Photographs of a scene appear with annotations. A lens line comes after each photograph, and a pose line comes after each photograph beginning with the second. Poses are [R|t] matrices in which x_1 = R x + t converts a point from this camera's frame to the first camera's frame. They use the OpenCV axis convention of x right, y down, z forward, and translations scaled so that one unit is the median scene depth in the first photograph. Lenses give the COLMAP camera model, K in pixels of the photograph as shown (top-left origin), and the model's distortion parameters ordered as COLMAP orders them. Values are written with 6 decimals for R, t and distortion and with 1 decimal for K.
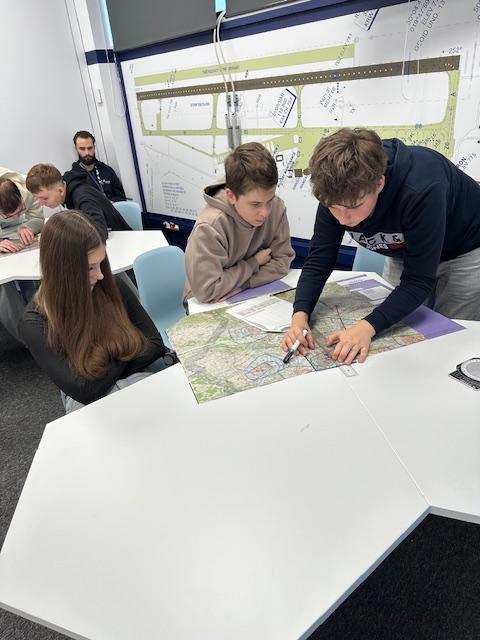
lens RADIAL K [[470.4, 0, 237.5], [0, 470.4, 323.8], [0, 0, 1]] dist [0.029418, -0.032976]
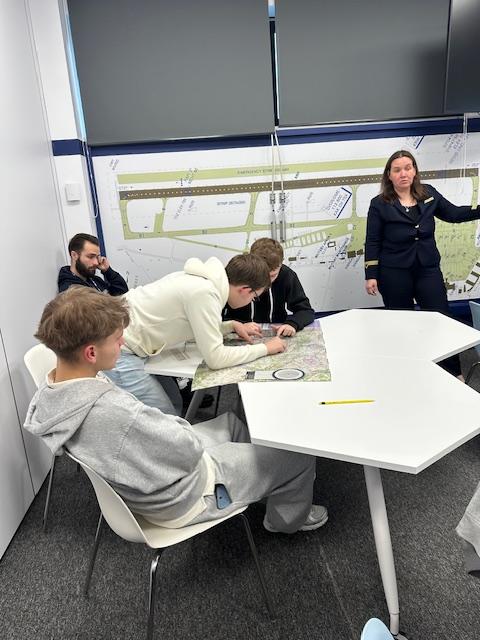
lens RADIAL K [[470.4, 0, 236.6], [0, 470.4, 332.5], [0, 0, 1]] dist [0.029418, -0.032976]
pose [[0.627532, -0.173622, 0.758985, -0.966697], [0.353864, 0.931921, -0.079394, -0.144794], [-0.693530, 0.318400, 0.646249, 0.495713]]
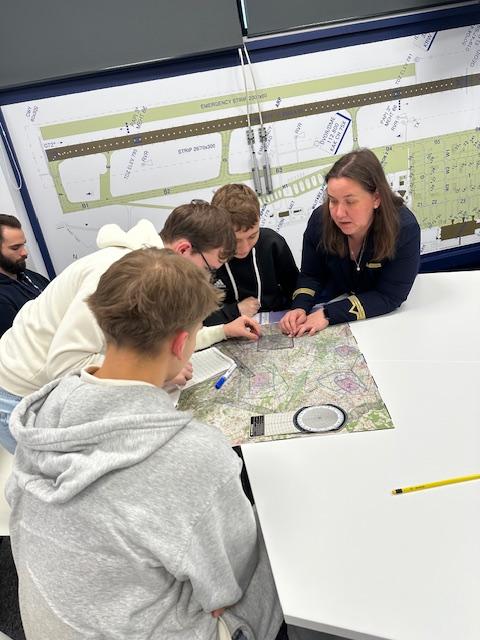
lens RADIAL K [[470.4, 0, 239.6], [0, 470.4, 321.4], [0, 0, 1]] dist [0.029418, -0.032976]
pose [[0.574501, -0.305644, 0.759296, -0.774946], [0.463593, 0.886029, 0.005893, -0.216439], [-0.674559, 0.348619, 0.650718, 0.628311]]
